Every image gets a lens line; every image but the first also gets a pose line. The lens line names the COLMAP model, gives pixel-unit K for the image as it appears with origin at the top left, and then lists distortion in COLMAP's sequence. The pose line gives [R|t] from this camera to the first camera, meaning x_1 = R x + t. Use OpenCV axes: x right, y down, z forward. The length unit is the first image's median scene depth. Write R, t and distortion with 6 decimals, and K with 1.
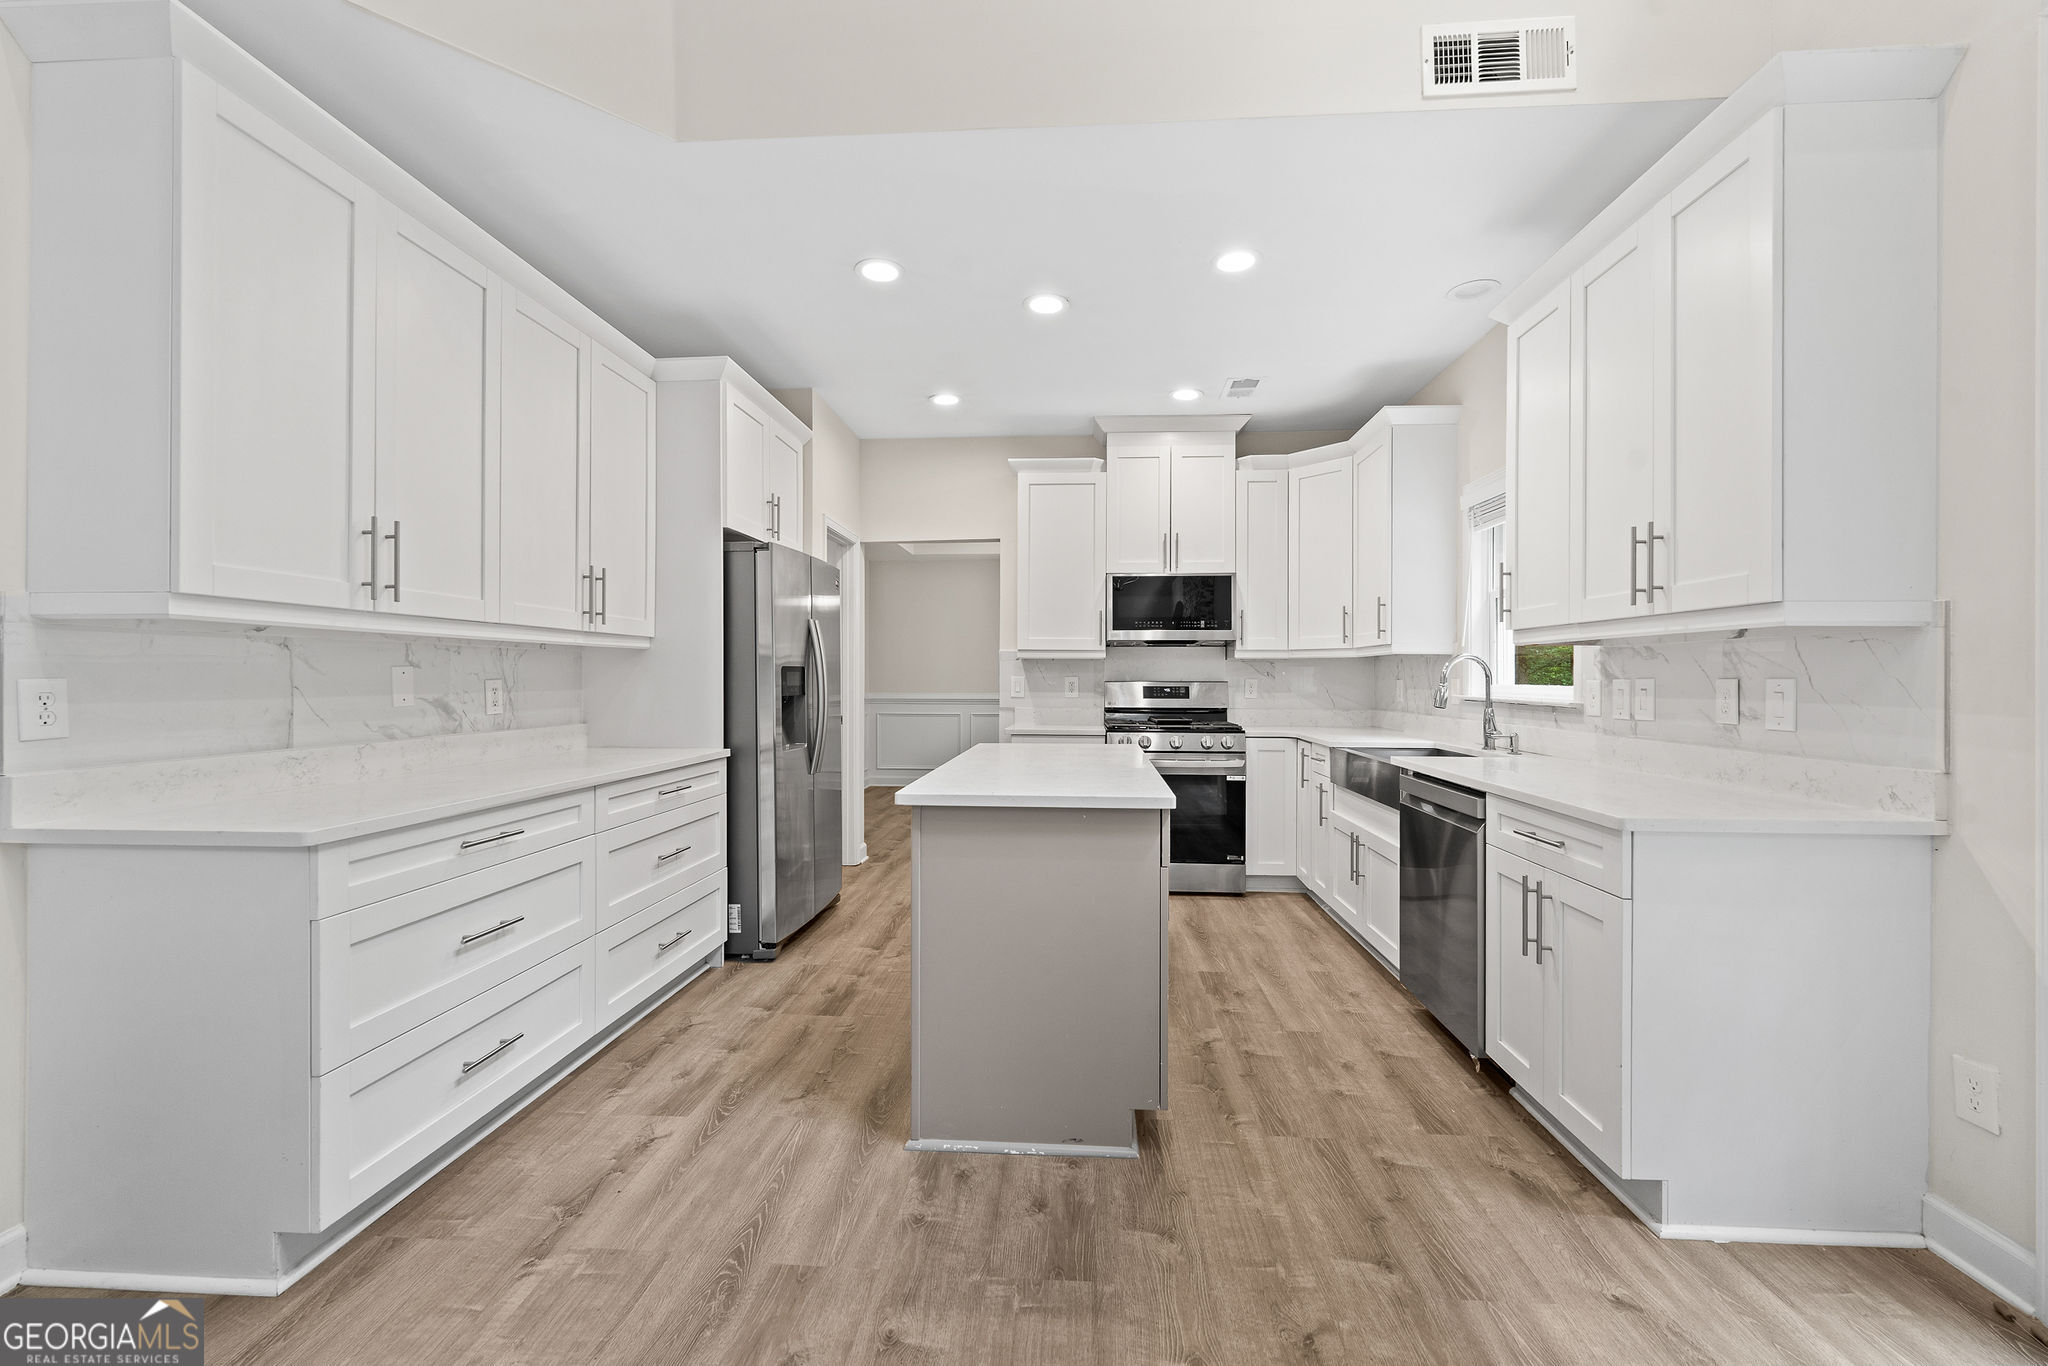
lens RADIAL K [[833.8, 0, 1026.4], [0, 833.8, 678.8], [0, 0, 1]] dist [0.001990, -0.001688]
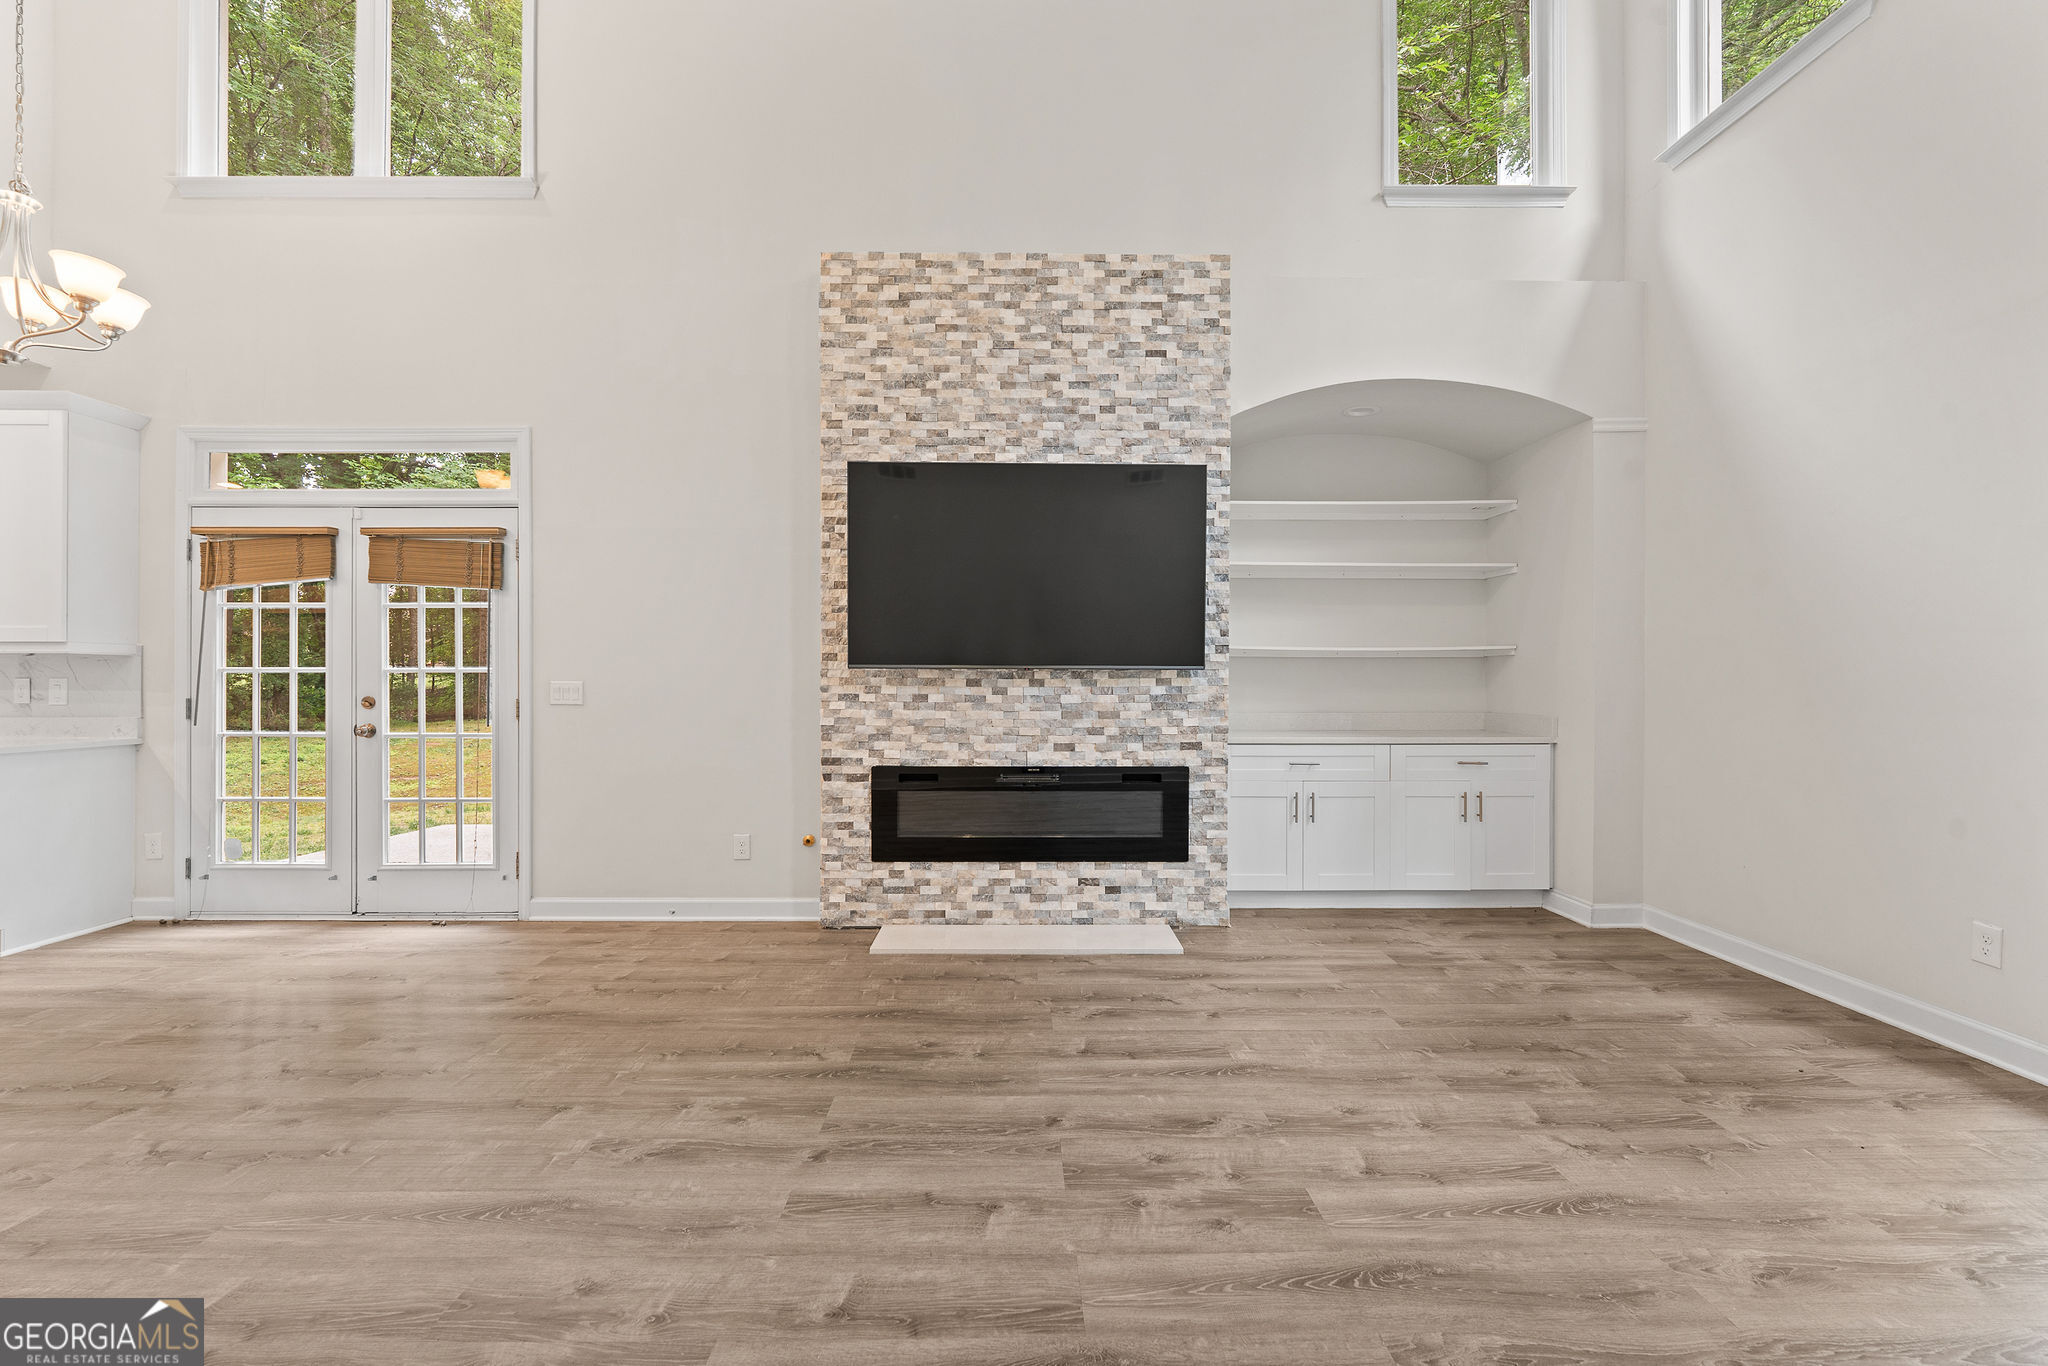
lens RADIAL K [[833.8, 0, 1023.2], [0, 833.8, 679.8], [0, 0, 1]] dist [0.001990, -0.001688]
pose [[-0.071712, 0.001069, 0.997425, -0.722763], [0.000939, 0.999999, -0.001005, 0.004686], [-0.997425, 0.000864, -0.071713, -0.667360]]
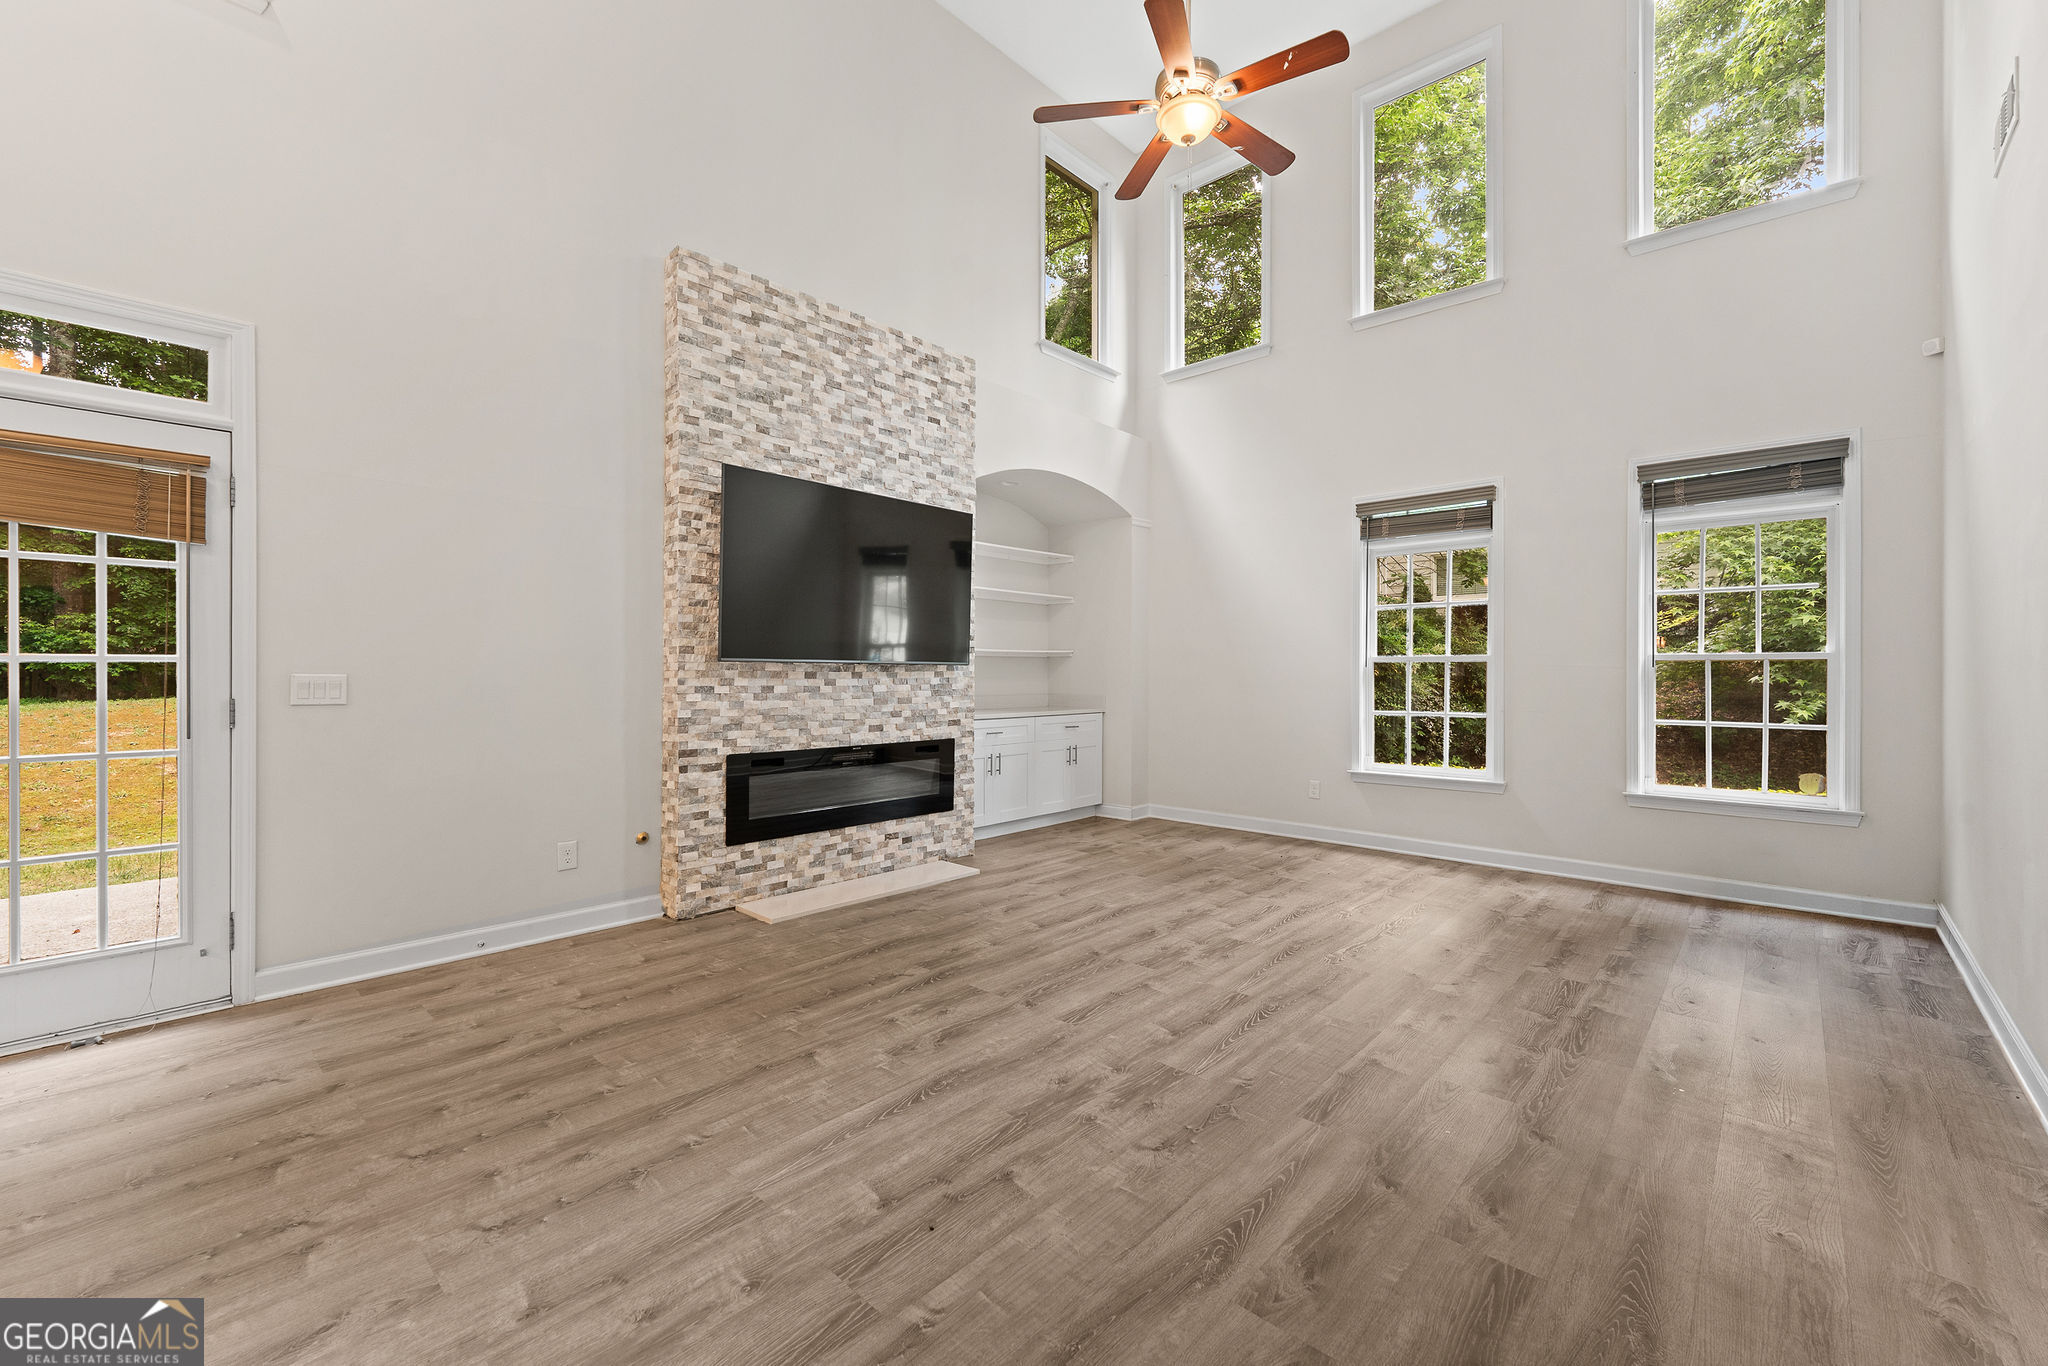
lens RADIAL K [[833.8, 0, 1028.0], [0, 833.8, 671.3], [0, 0, 1]] dist [0.001990, -0.001688]
pose [[-0.777161, -0.003210, 0.629294, -0.658119], [-0.002859, 0.999995, 0.001570, -0.001620], [-0.629296, -0.000579, -0.777166, 0.111634]]
